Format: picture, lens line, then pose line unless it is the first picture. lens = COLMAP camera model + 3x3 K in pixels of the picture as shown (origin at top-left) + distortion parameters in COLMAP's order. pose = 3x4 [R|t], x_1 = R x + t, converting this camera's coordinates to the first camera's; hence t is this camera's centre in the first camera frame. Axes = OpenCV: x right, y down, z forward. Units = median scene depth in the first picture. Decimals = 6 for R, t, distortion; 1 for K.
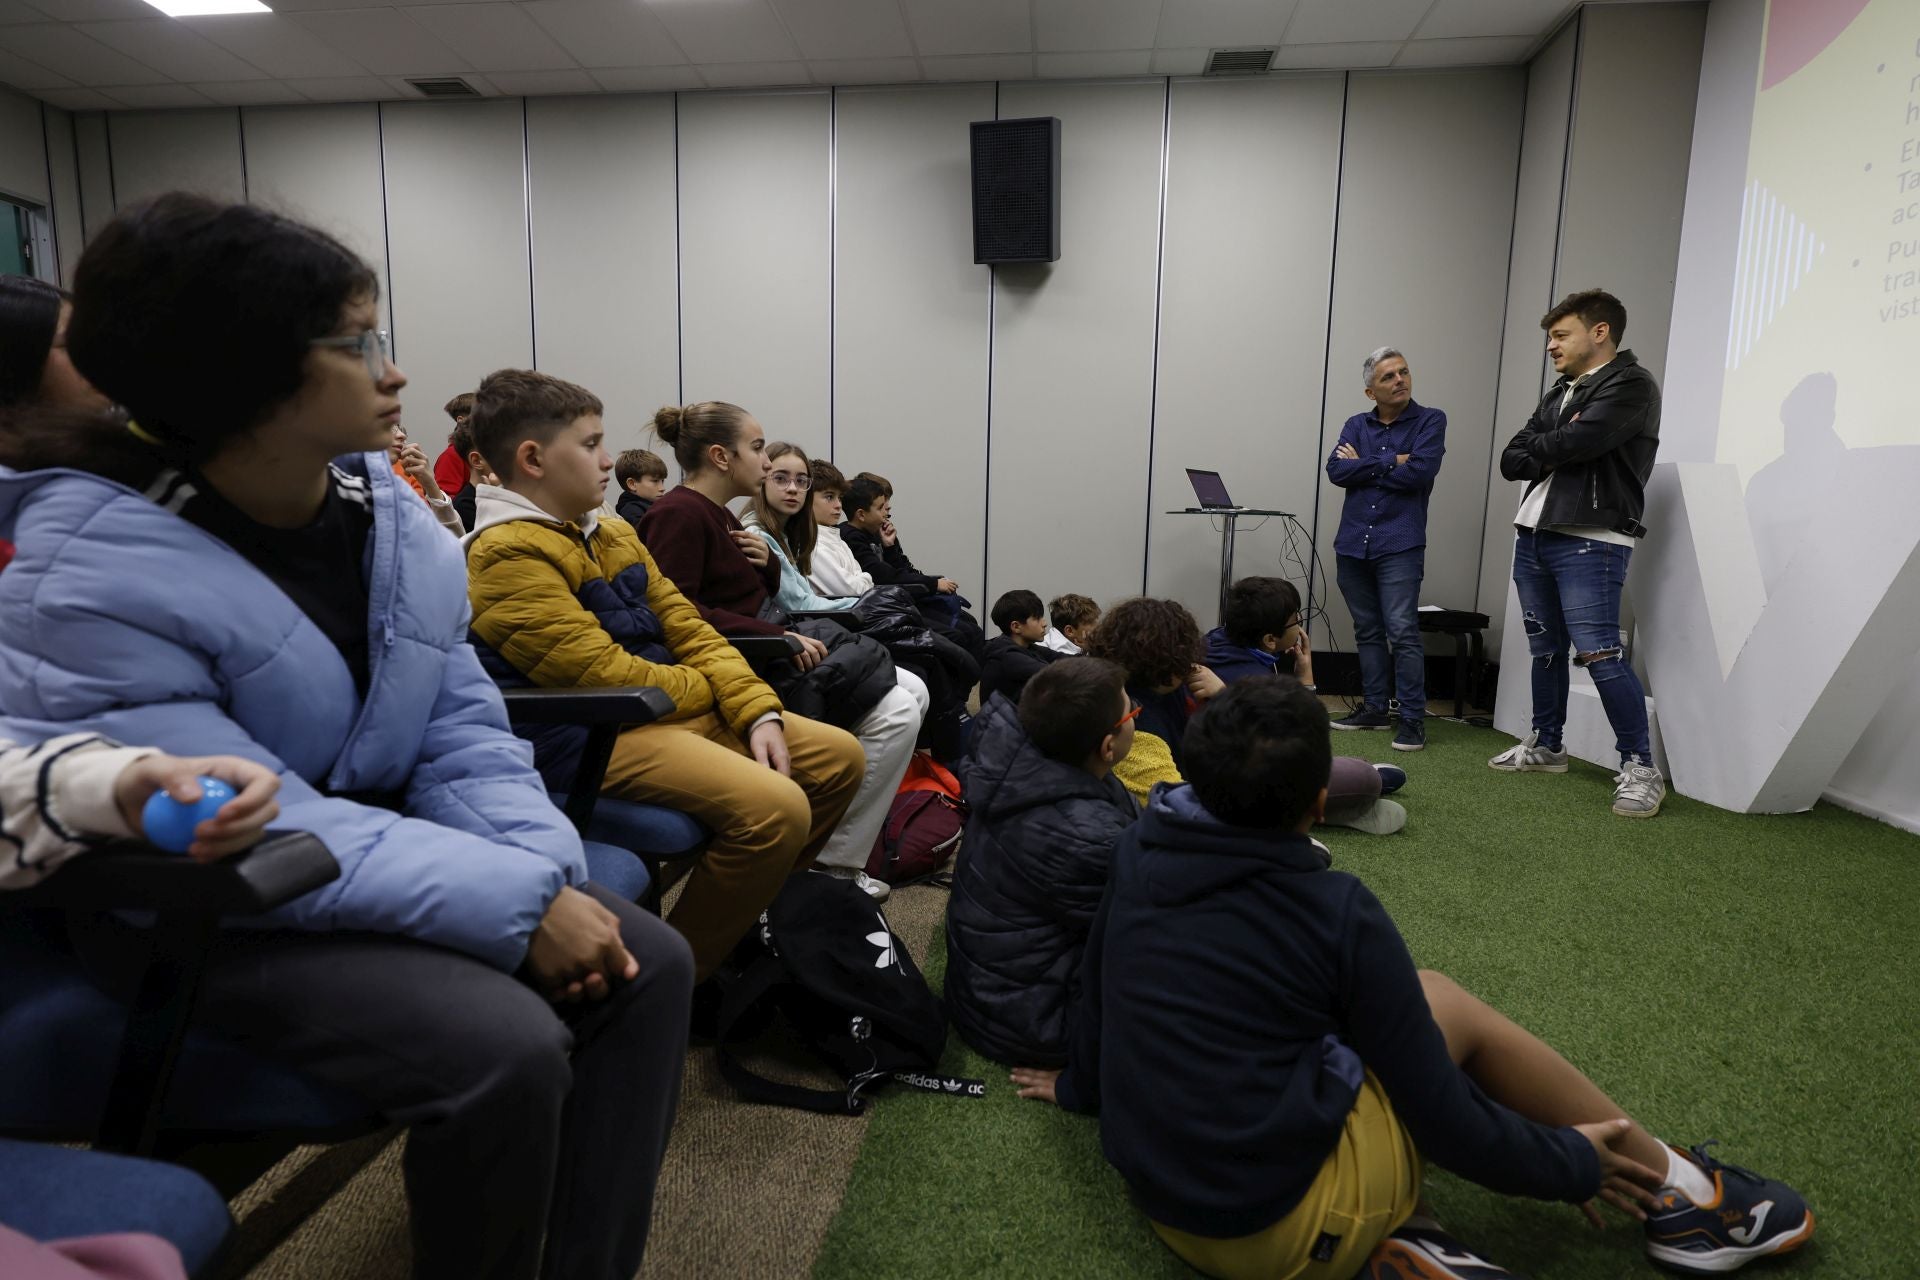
lens RADIAL K [[877.6, 0, 963.7], [0, 877.6, 641.2], [0, 0, 1]] dist [-0.003079, 0.000396]
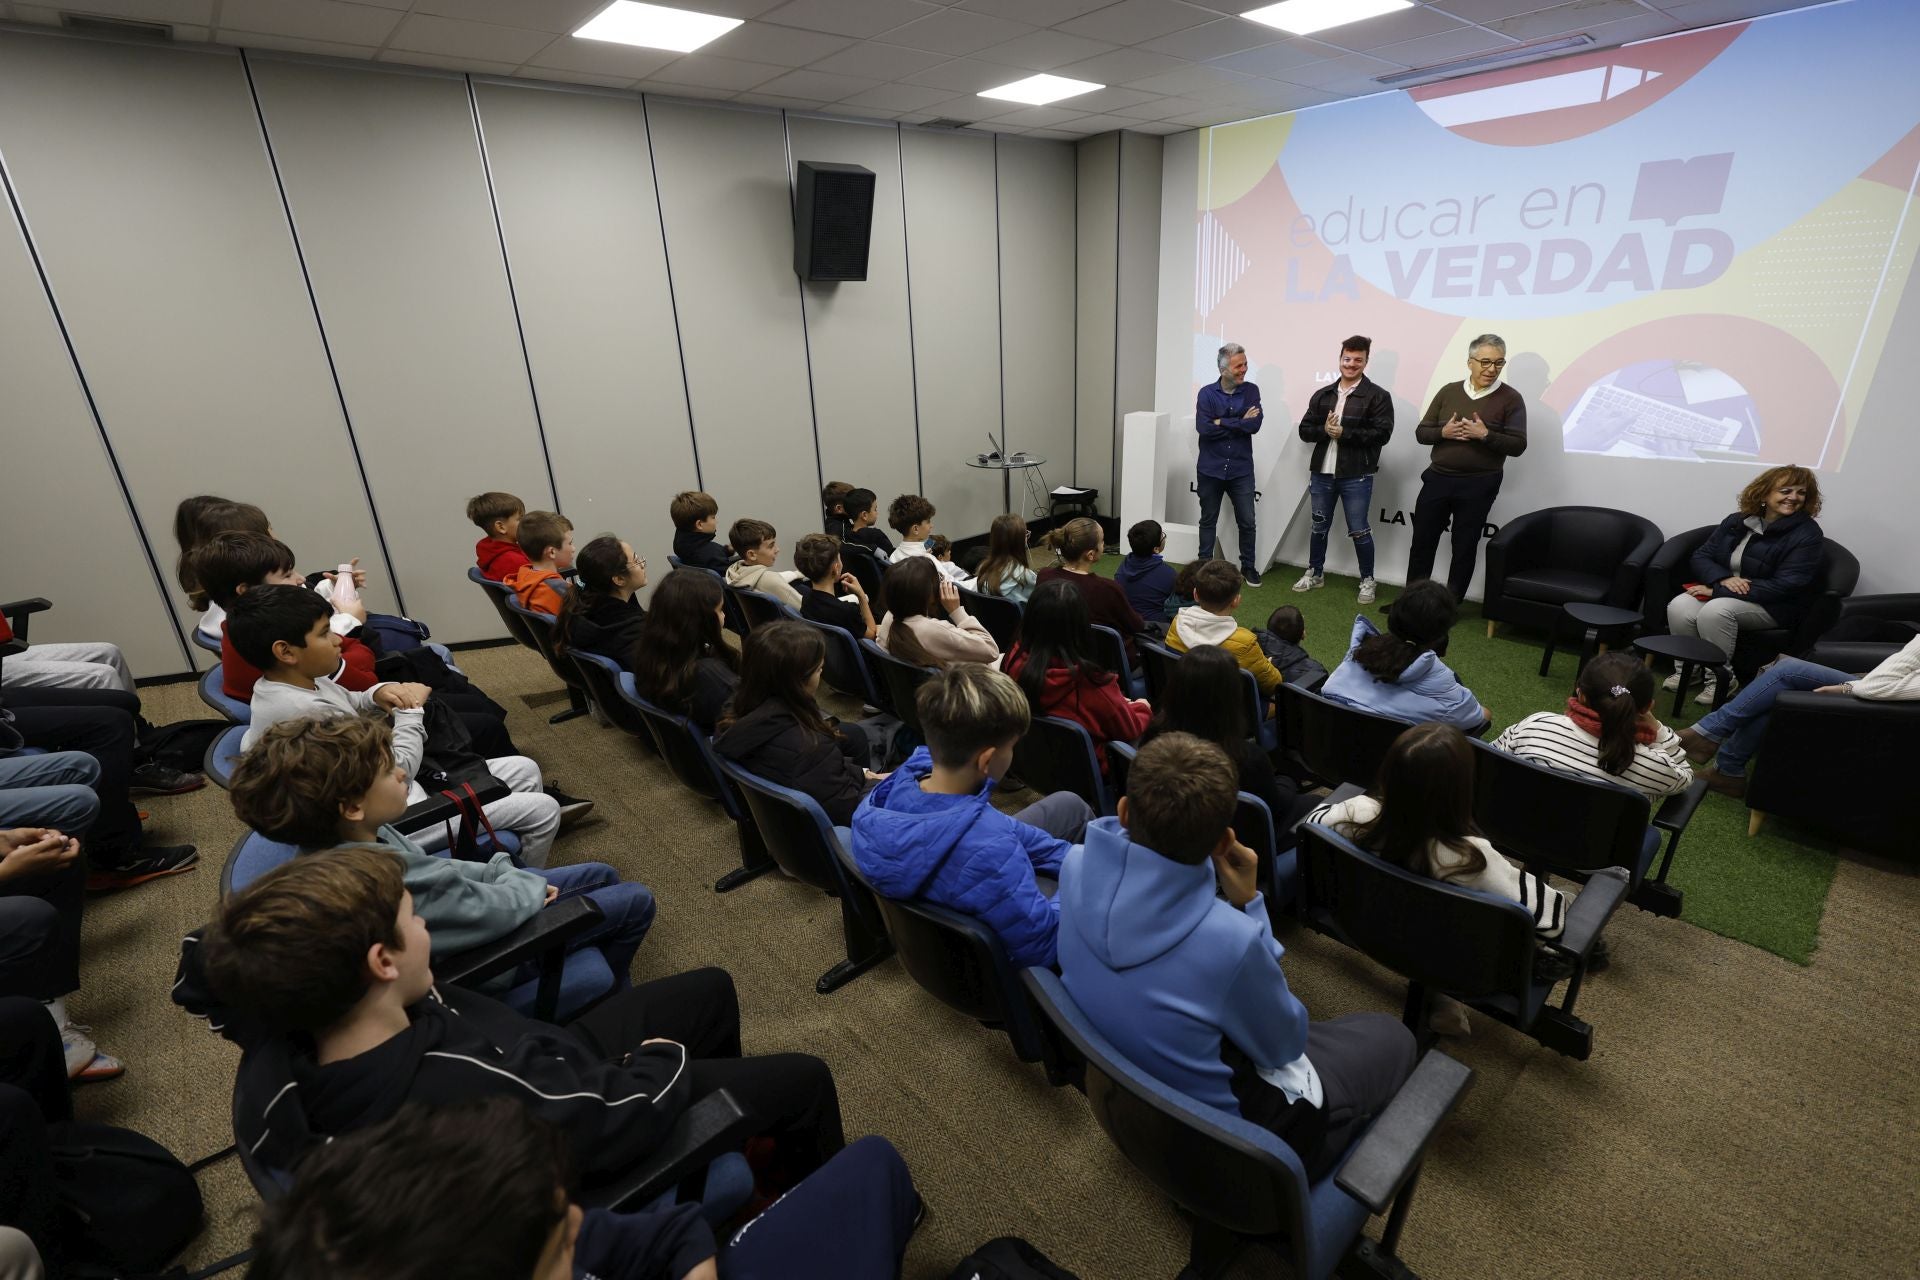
lens RADIAL K [[877.6, 0, 963.7], [0, 877.6, 641.2], [0, 0, 1]] dist [-0.003079, 0.000396]
pose [[0.672466, -0.314632, 0.669923, -0.967741], [0.149895, 0.944282, 0.293023, -0.337811], [-0.724791, -0.096630, 0.682159, -0.036605]]
